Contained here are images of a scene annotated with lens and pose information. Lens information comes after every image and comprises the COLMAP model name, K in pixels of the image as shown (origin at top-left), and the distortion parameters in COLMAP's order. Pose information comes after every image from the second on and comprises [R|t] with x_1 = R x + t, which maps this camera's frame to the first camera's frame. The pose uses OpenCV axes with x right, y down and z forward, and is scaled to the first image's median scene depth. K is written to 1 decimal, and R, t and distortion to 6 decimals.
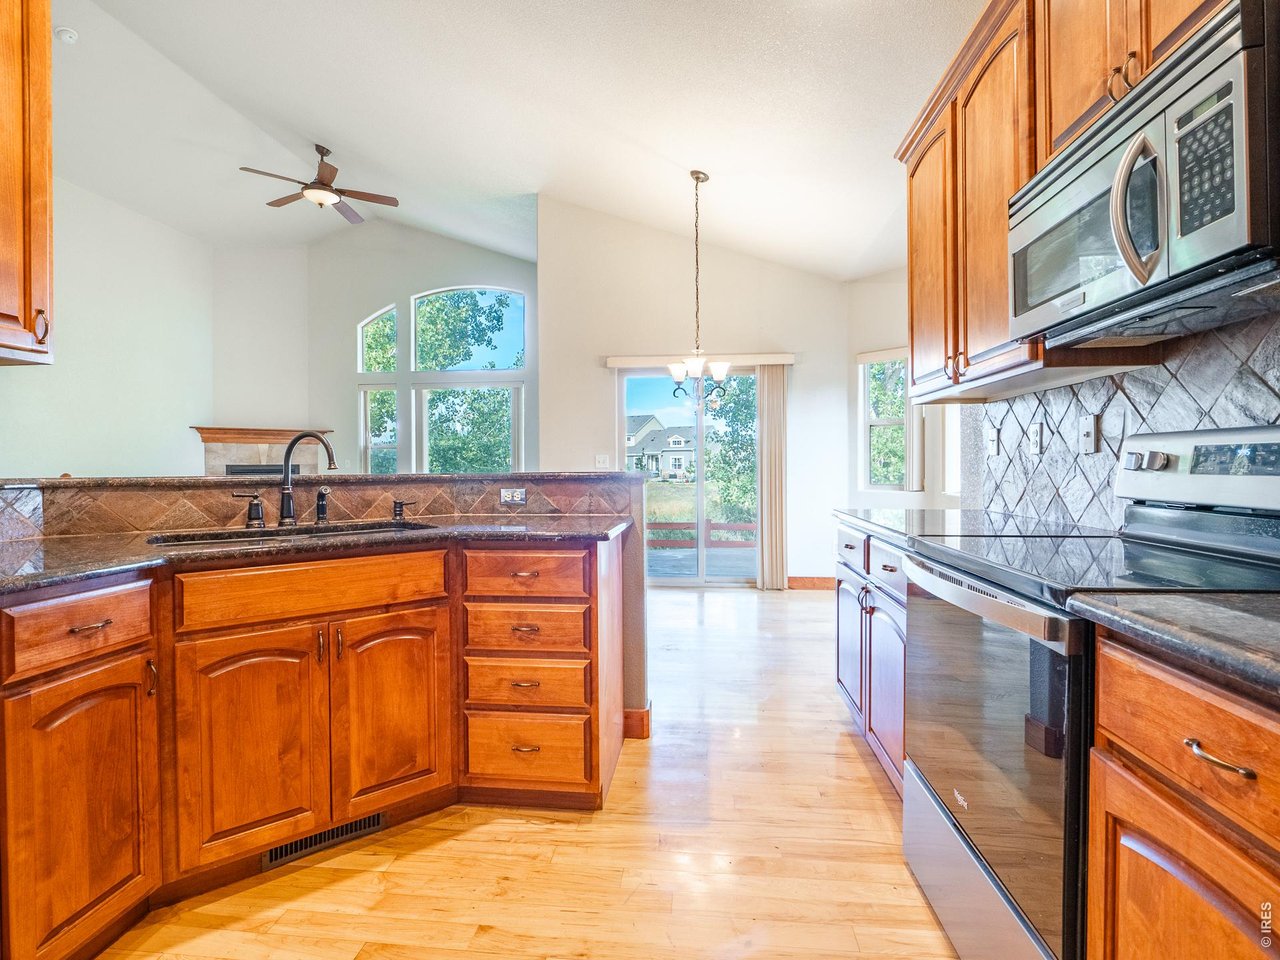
lens RADIAL K [[635.1, 0, 642.0], [0, 635.1, 471.6], [0, 0, 1]] dist [-0.005473, -0.002992]
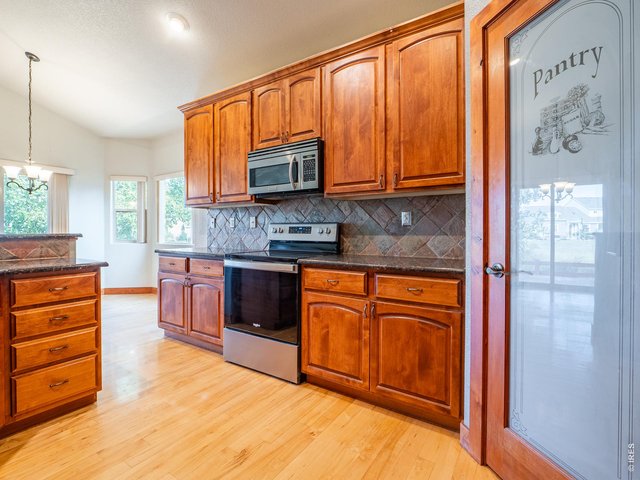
lens RADIAL K [[317.5, 0, 314.3], [0, 317.5, 232.2], [0, 0, 1]] dist [-0.005473, -0.002992]
pose [[0.471546, 0.003102, 0.881836, -0.648825], [0.004189, 0.999975, -0.005757, 0.005243], [-0.881832, 0.006409, 0.471521, -0.090853]]
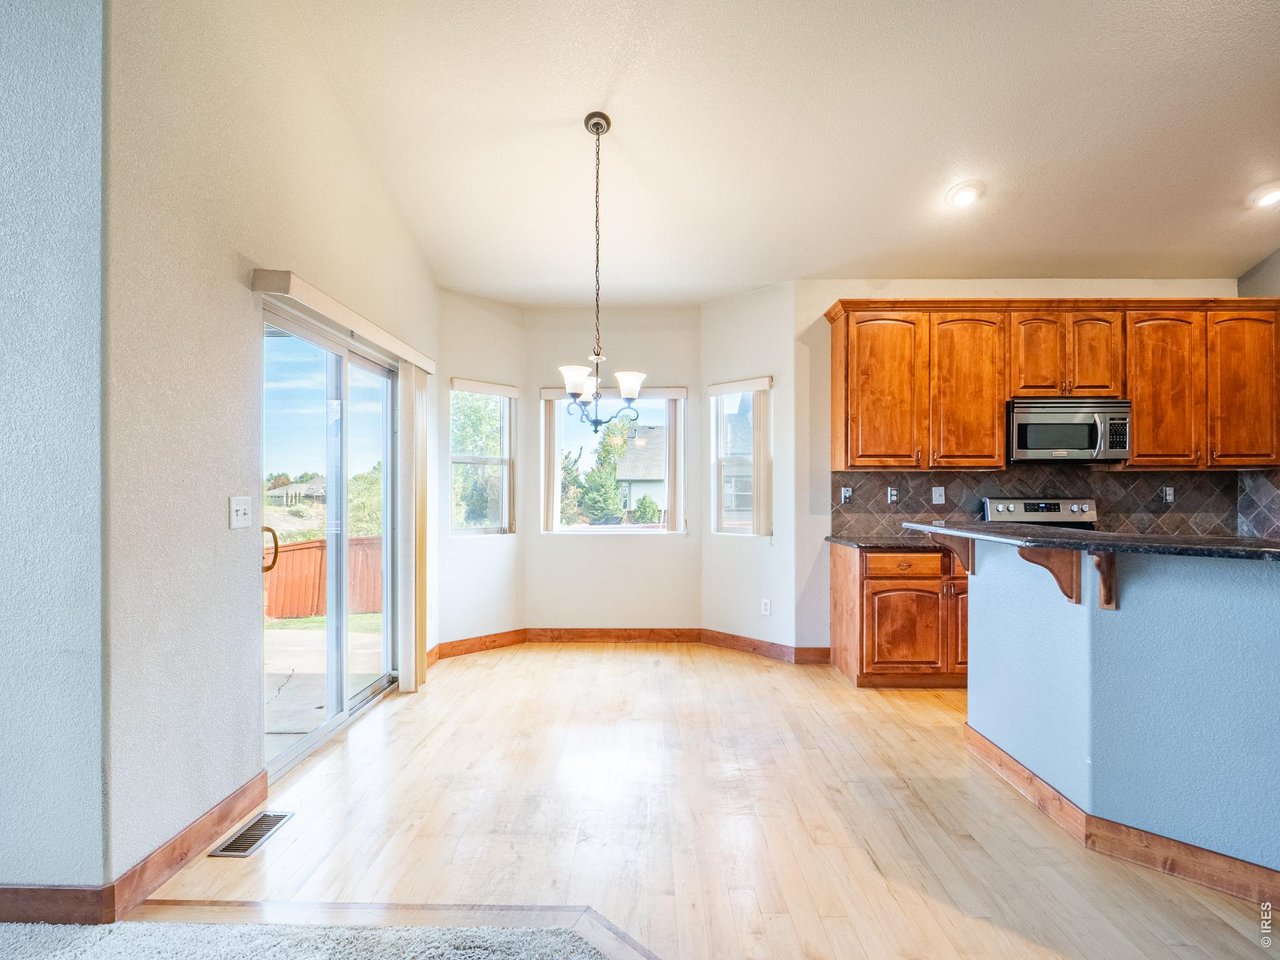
lens RADIAL K [[635.1, 0, 637.3], [0, 635.1, 489.6], [0, 0, 1]] dist [-0.005473, -0.002992]
pose [[-0.095888, 0.011238, 0.995329, -1.470072], [0.008989, 0.999905, -0.010424, -0.066994], [-0.995351, 0.007948, -0.095980, 2.336717]]
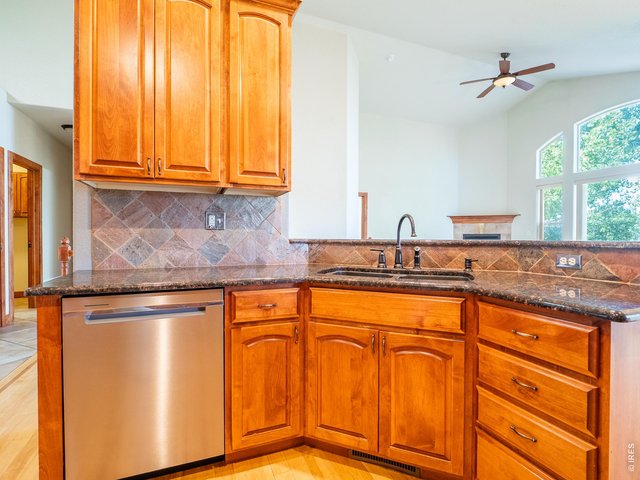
lens RADIAL K [[317.5, 0, 306.8], [0, 317.5, 238.5], [0, 0, 1]] dist [-0.005473, -0.002992]
pose [[0.450131, 0.014939, -0.892837, 0.130441], [-0.012242, 0.999869, 0.010558, -0.004236], [0.892878, 0.006177, 0.450256, 0.419906]]
